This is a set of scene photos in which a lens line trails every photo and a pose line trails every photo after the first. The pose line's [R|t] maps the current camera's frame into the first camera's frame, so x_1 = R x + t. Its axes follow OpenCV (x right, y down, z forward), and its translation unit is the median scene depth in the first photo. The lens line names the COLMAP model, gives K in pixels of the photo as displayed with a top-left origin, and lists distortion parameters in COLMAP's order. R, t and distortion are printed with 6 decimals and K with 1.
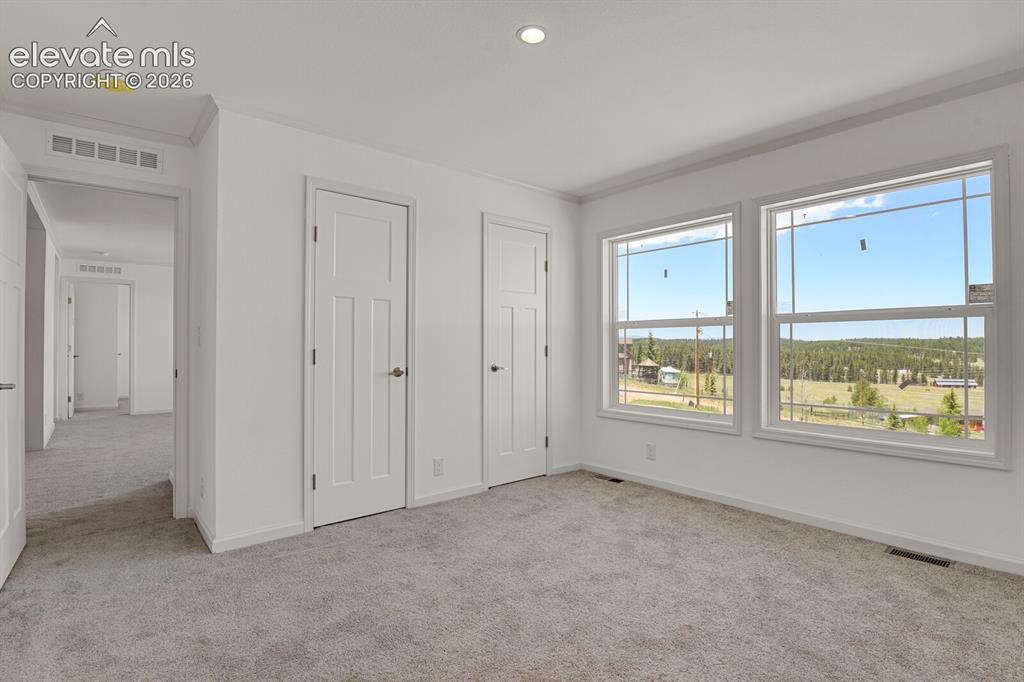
lens RADIAL K [[499.2, 0, 505.1], [0, 499.2, 339.2], [0, 0, 1]] dist [-0.021734, -0.004391]
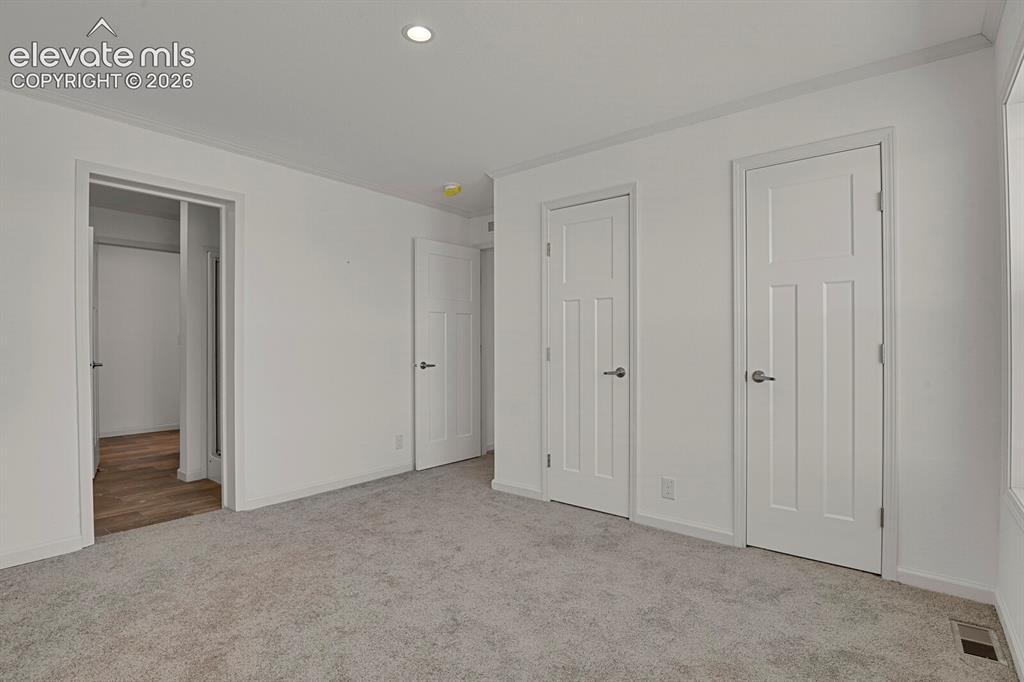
lens RADIAL K [[499.2, 0, 509.9], [0, 499.2, 335.3], [0, 0, 1]] dist [-0.021734, -0.004391]
pose [[0.198771, -0.012362, -0.979968, 0.668224], [0.017107, 0.999812, -0.009142, 0.000830], [0.979897, -0.014947, 0.198945, 0.603527]]
